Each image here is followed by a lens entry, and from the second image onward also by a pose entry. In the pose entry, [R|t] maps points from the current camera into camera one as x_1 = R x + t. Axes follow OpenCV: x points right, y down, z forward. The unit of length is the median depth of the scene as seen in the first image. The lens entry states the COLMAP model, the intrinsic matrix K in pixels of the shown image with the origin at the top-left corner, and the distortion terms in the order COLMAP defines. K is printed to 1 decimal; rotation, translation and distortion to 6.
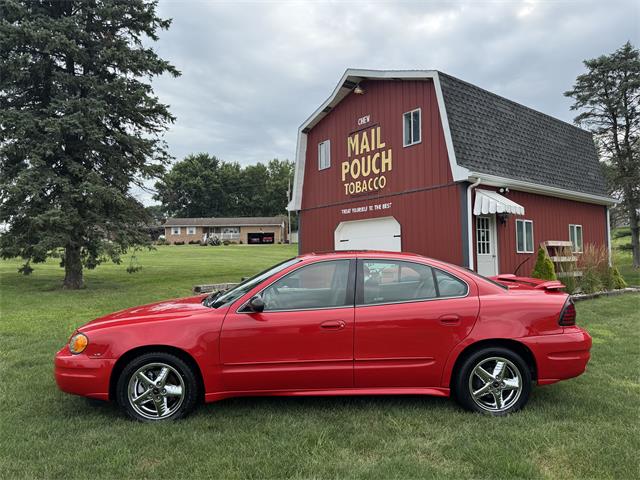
lens RADIAL K [[460.0, 0, 343.7], [0, 460.0, 244.0], [0, 0, 1]] dist [0.002080, -0.016441]
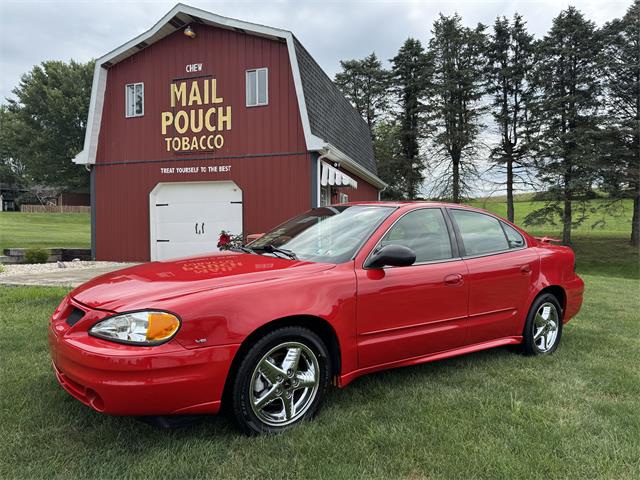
lens RADIAL K [[460.0, 0, 333.0], [0, 460.0, 235.1], [0, 0, 1]] dist [0.002080, -0.016441]
pose [[0.818971, 0.019370, 0.573508, -0.237513], [-0.032785, 0.999377, 0.013063, 0.028043], [-0.572898, -0.029501, 0.819096, 0.129086]]
